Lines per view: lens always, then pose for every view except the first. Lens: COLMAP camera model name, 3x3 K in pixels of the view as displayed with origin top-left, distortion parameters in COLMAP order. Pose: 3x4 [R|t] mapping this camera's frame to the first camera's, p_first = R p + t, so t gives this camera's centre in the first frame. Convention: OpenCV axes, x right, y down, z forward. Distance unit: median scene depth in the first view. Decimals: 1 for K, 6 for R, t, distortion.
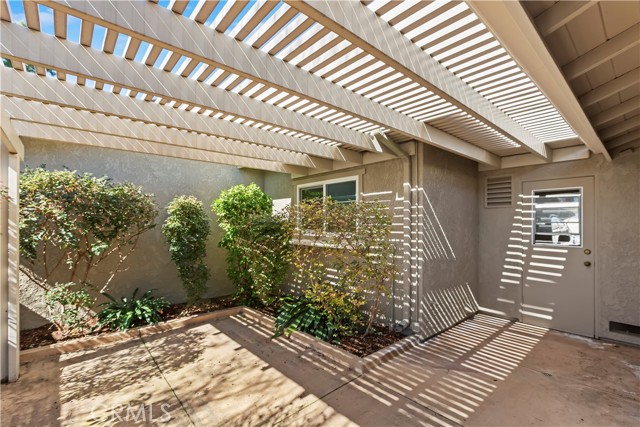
lens RADIAL K [[291.0, 0, 321.1], [0, 291.0, 221.4], [0, 0, 1]] dist [0.001470, 0.000235]
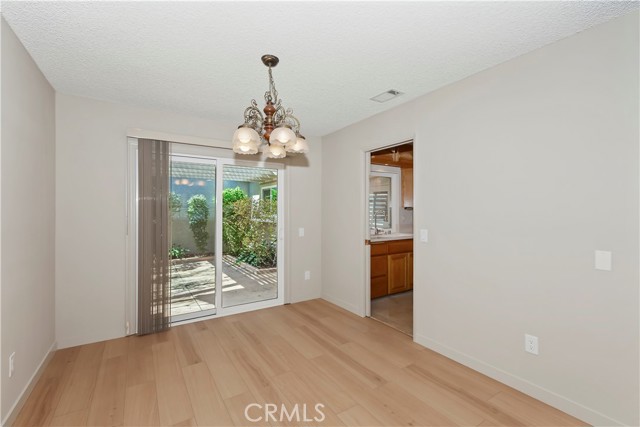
lens RADIAL K [[275.2, 0, 323.4], [0, 275.2, 209.4], [0, 0, 1]] dist [-0.000777, -0.000100]
pose [[0.991087, -0.001586, -0.133208, 0.758601], [0.002467, 0.999976, 0.006450, -0.006522], [0.133195, -0.006721, 0.991067, -0.868403]]
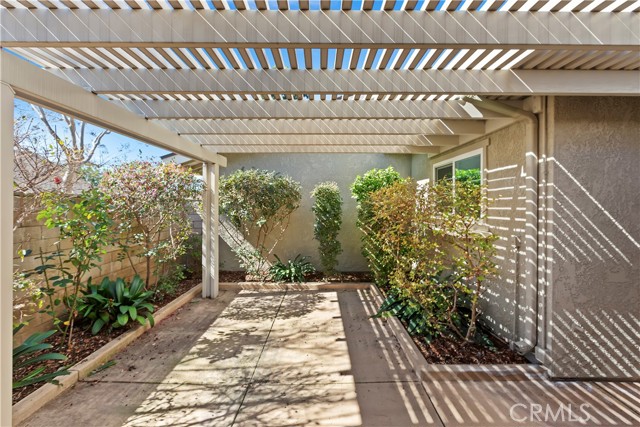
lens RADIAL K [[285.5, 0, 321.6], [0, 285.5, 203.3], [0, 0, 1]] dist [0.011717, -0.000360]
pose [[0.752875, 0.002742, -0.658158, 0.376725], [0.000239, 0.999990, 0.004440, -0.007833], [0.658164, -0.003500, 0.752867, 0.122801]]
